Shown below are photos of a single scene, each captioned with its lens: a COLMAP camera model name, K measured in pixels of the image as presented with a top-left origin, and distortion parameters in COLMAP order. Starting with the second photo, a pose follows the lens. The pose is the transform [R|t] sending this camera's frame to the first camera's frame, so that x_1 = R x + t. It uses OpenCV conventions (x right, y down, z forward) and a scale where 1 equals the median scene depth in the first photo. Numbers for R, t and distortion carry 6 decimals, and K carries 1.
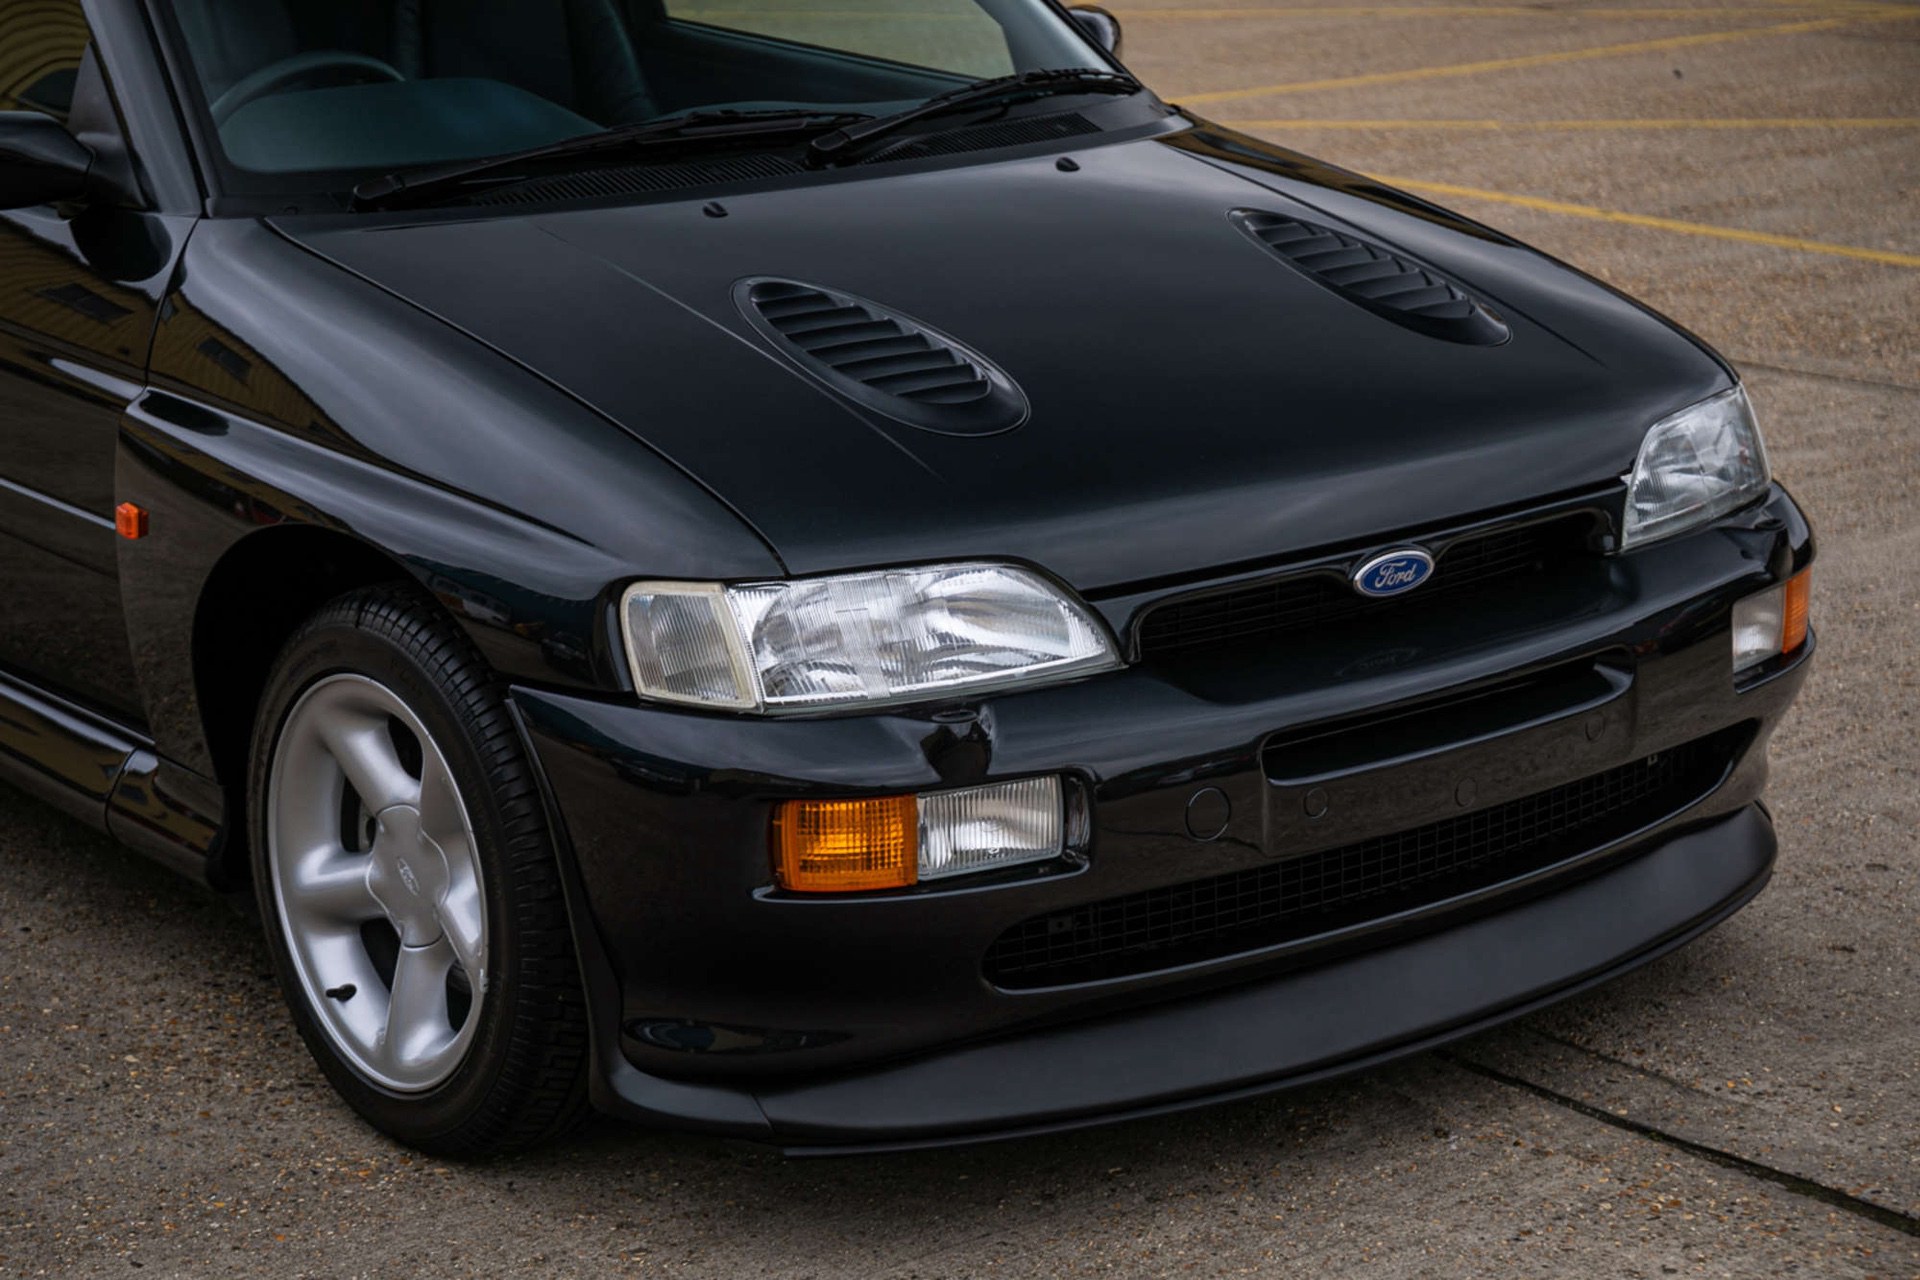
lens RADIAL K [[3716.9, 0, 1017.1], [0, 3716.9, 543.4], [0, 0, 1]] dist [0.194705, 0.271189]
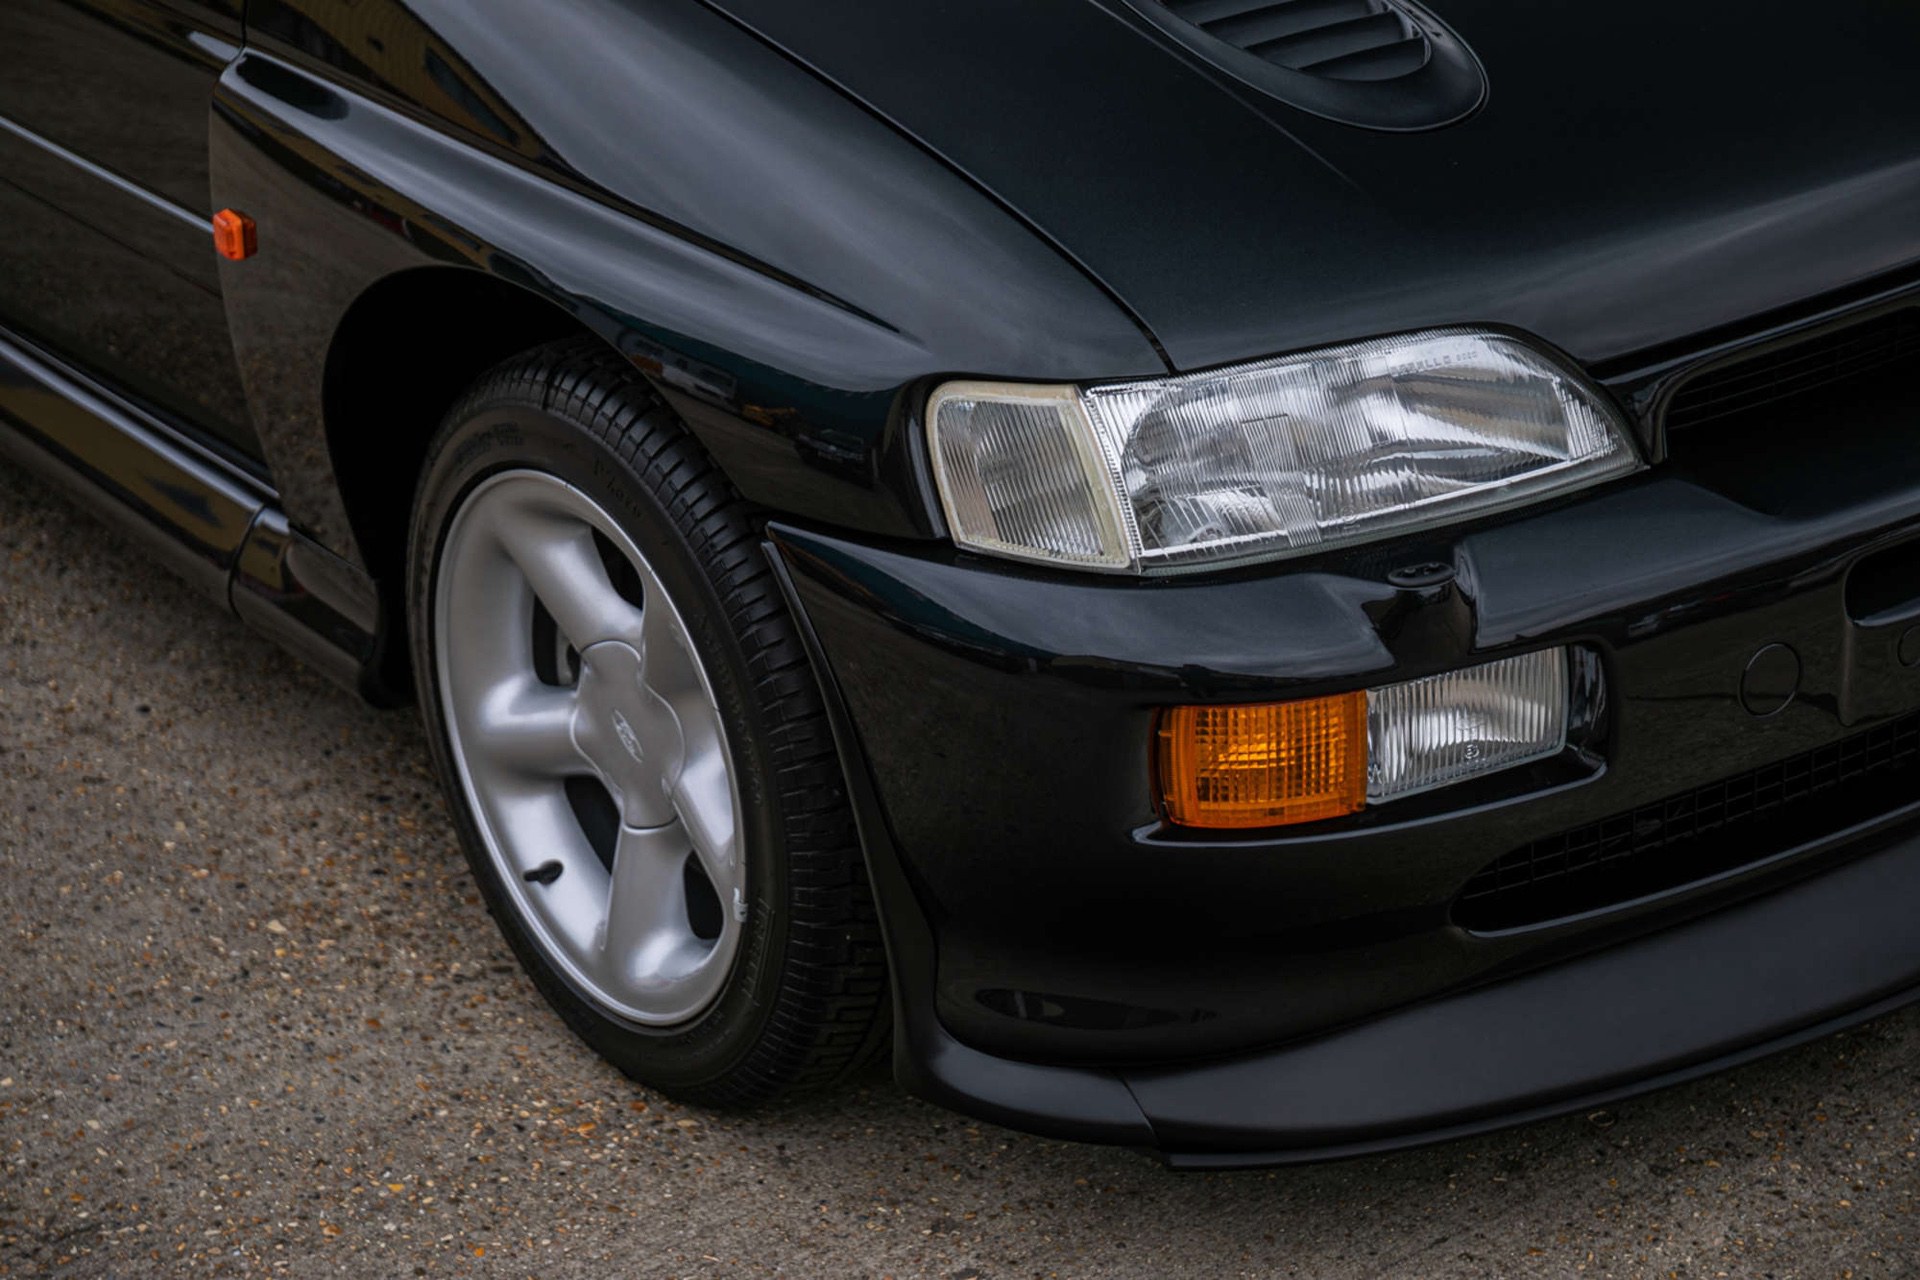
lens RADIAL K [[3716.9, 0, 1017.1], [0, 3716.9, 543.4], [0, 0, 1]] dist [0.194705, 0.271189]
pose [[0.998869, -0.014728, -0.045218, -0.051904], [0.021069, 0.989479, 0.143136, -0.050446], [0.042634, -0.143926, 0.988670, 0.281395]]
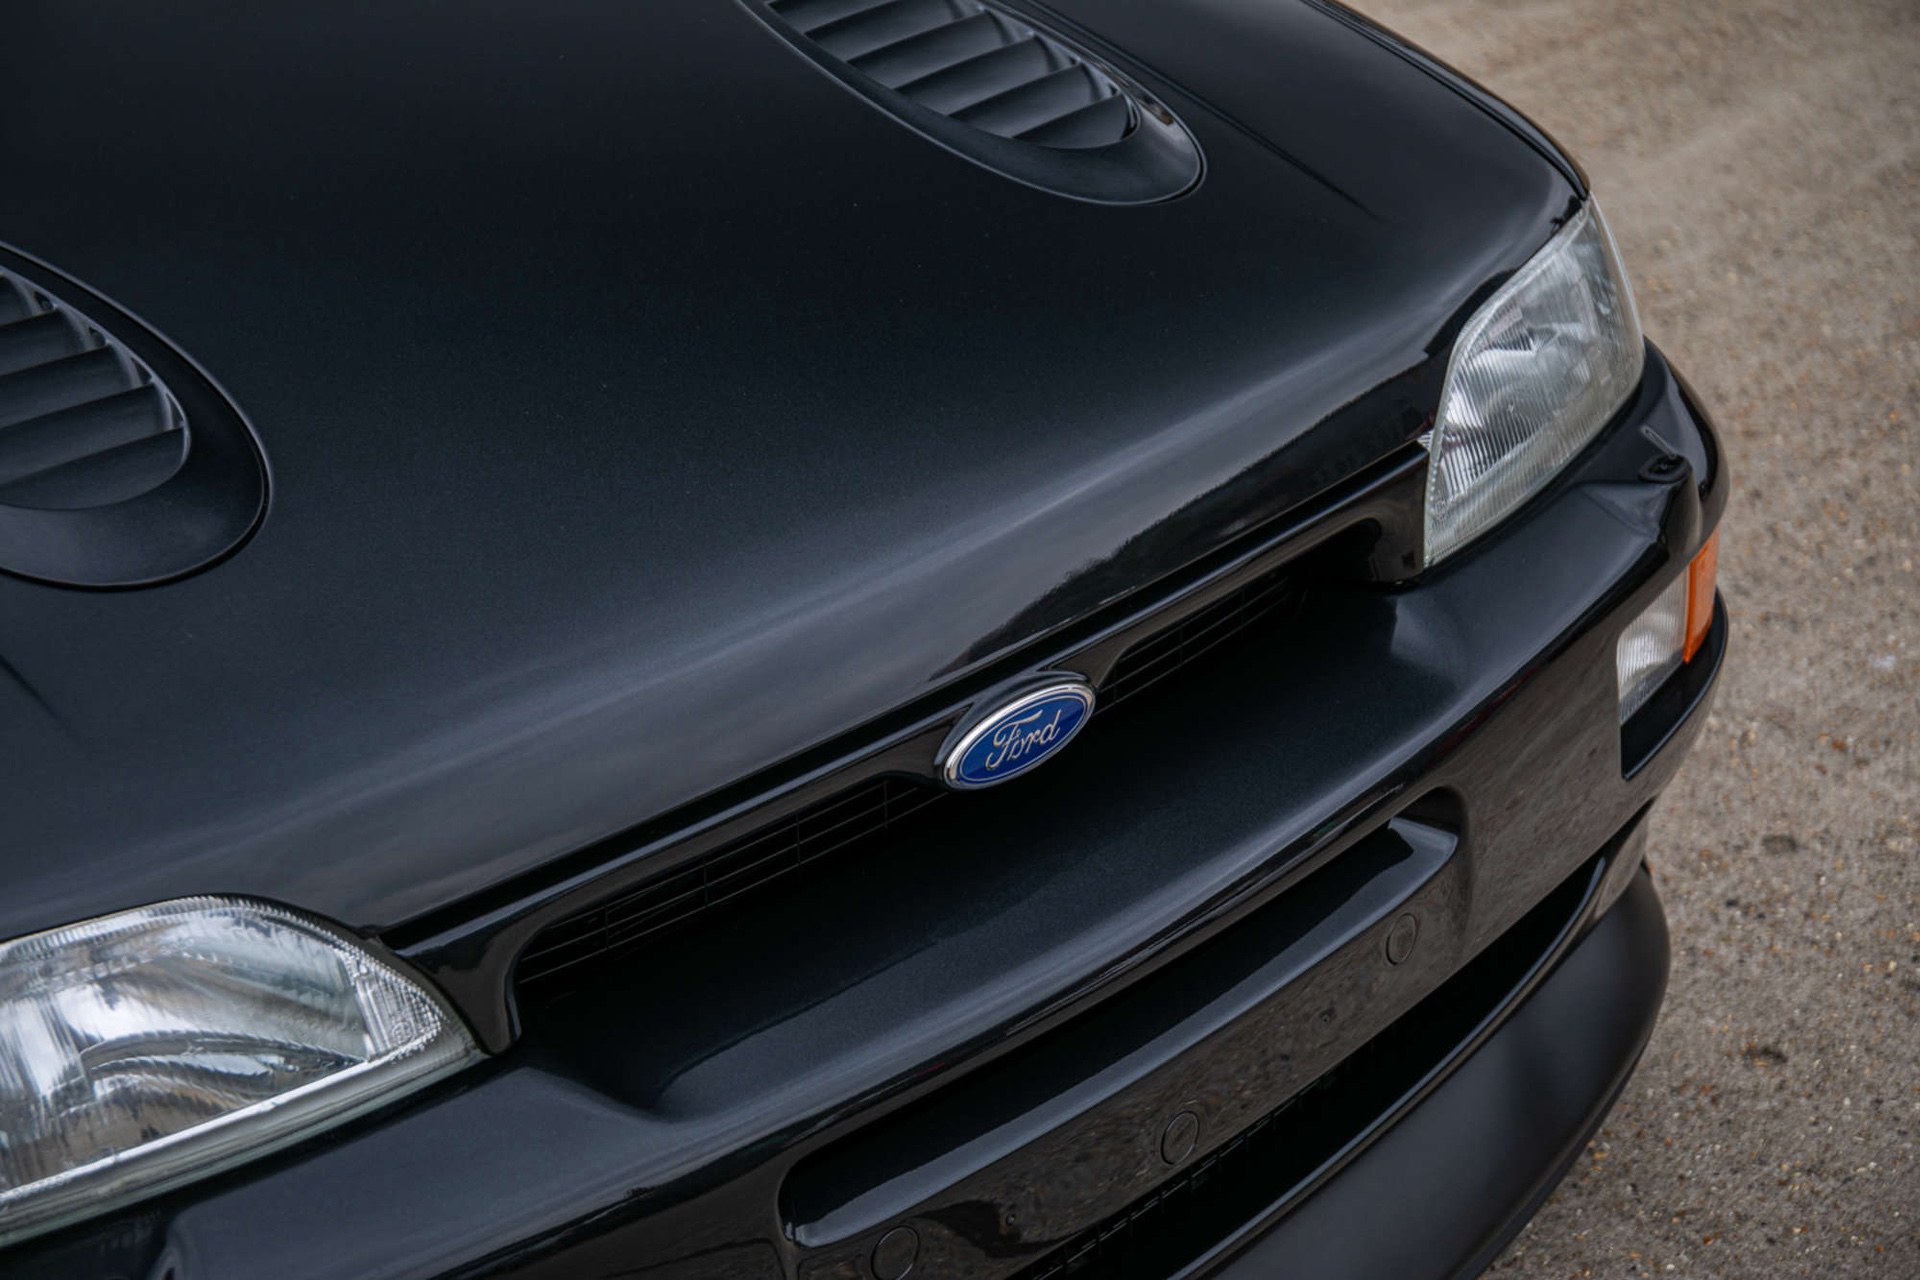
lens RADIAL K [[3716.9, 0, 1017.1], [0, 3716.9, 543.4], [0, 0, 1]] dist [0.194705, 0.271189]
pose [[0.993270, -0.077951, 0.085664, 0.056289], [0.063159, 0.984512, 0.163548, -0.100696], [-0.097086, -0.157037, 0.982809, 0.475477]]
